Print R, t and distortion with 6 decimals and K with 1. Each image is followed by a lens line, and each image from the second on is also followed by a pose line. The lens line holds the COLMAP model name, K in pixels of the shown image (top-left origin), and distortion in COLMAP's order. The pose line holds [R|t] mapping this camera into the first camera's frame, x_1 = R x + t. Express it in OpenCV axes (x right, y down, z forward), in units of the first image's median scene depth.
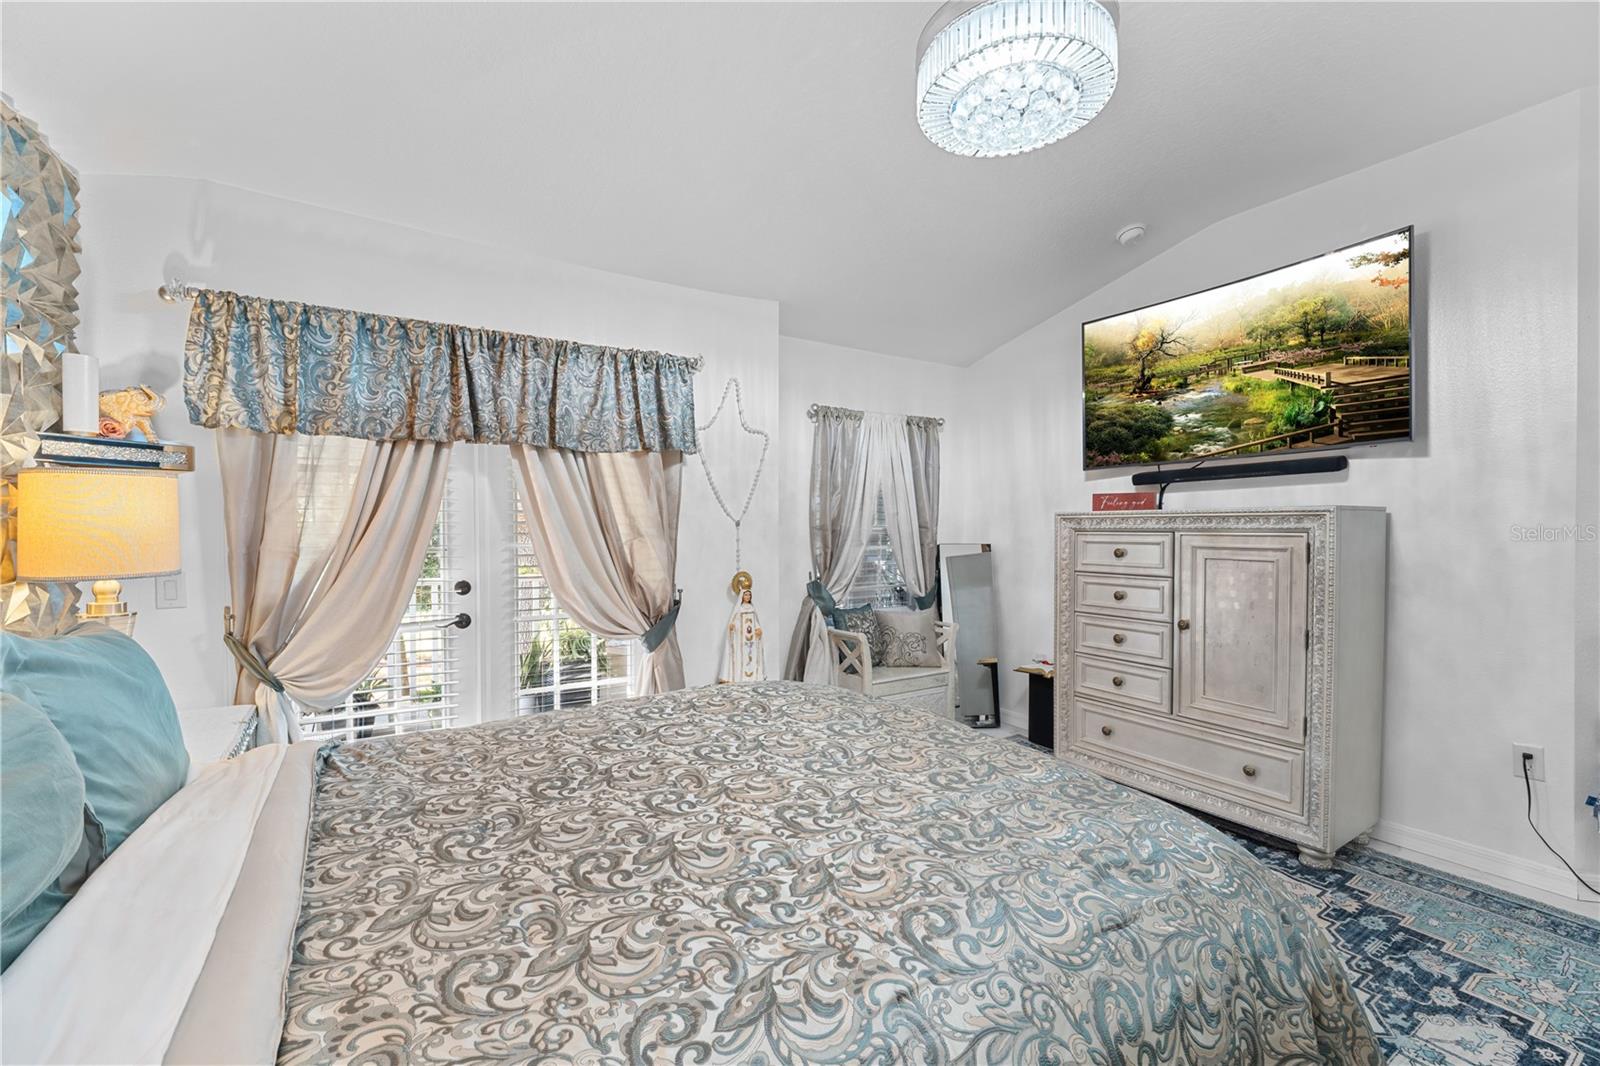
lens RADIAL K [[688.5, 0, 802.0], [0, 688.5, 530.7], [0, 0, 1]] dist [-0.001752, -0.000371]
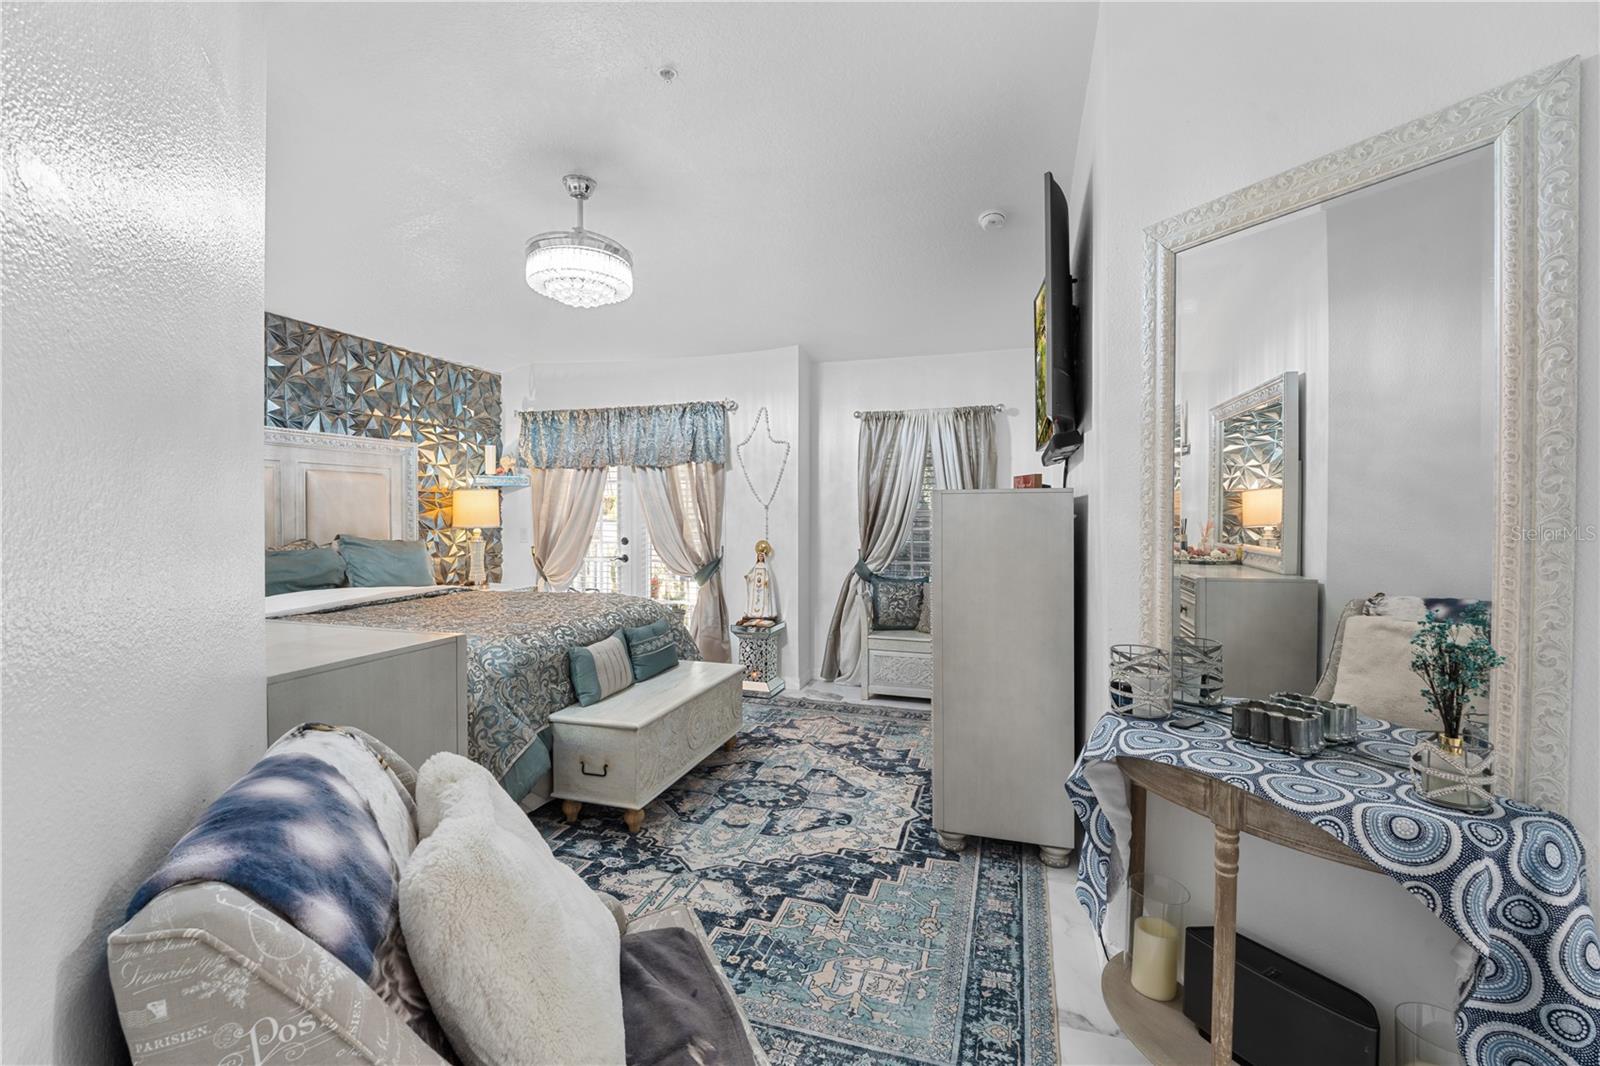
lens RADIAL K [[685.5, 0, 796.8], [0, 685.5, 525.8], [0, 0, 1]] dist [-0.000026, -0.006286]
pose [[0.625012, 0.021389, -0.780322, 1.340602], [-0.005117, 0.999715, 0.023304, -0.007764], [0.780598, -0.010572, 0.624944, 0.190414]]
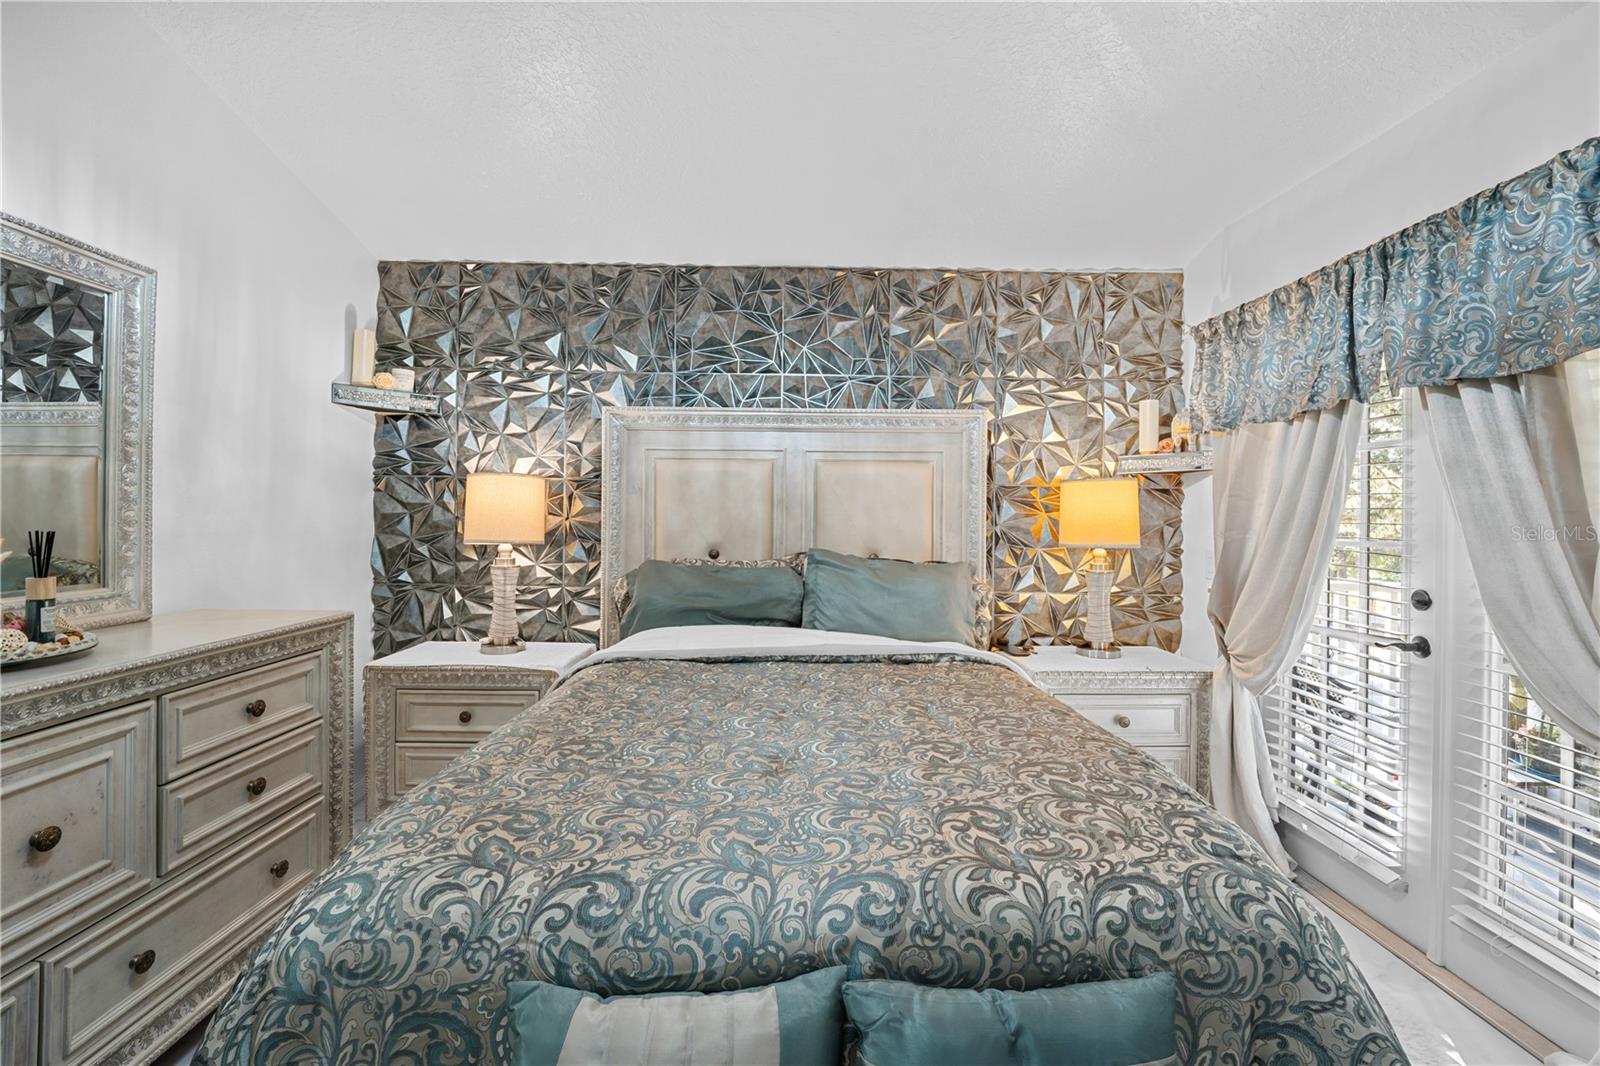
lens RADIAL K [[676.6, 0, 802.5], [0, 676.6, 510.3], [0, 0, 1]] dist [-0.001082, -0.007173]
pose [[-0.548372, -0.009702, -0.836178, 0.449247], [-0.007804, 0.999949, -0.006484, -0.000588], [0.836198, 0.002970, -0.548419, 0.878697]]
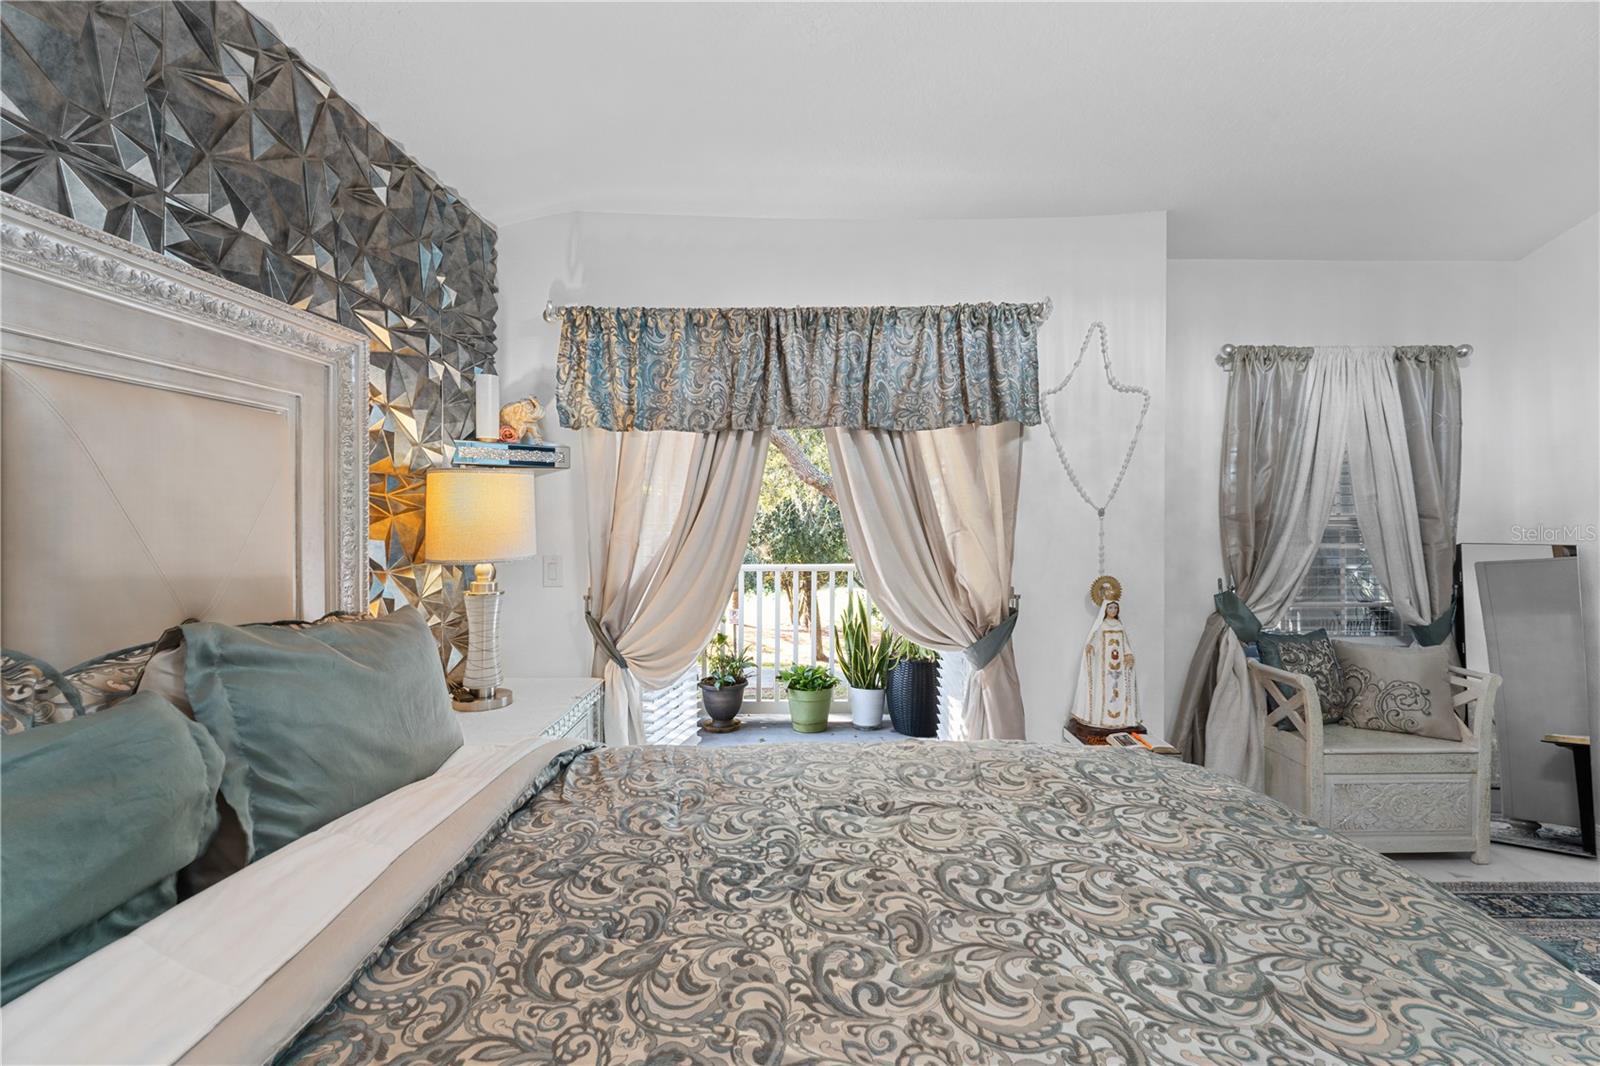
lens RADIAL K [[676.6, 0, 802.5], [0, 676.6, 510.3], [0, 0, 1]] dist [-0.001082, -0.007173]
pose [[0.834995, -0.002592, -0.550252, 0.051331], [-0.002721, 0.999957, -0.008839, -0.006460], [0.550251, 0.008877, 0.834952, 0.229686]]
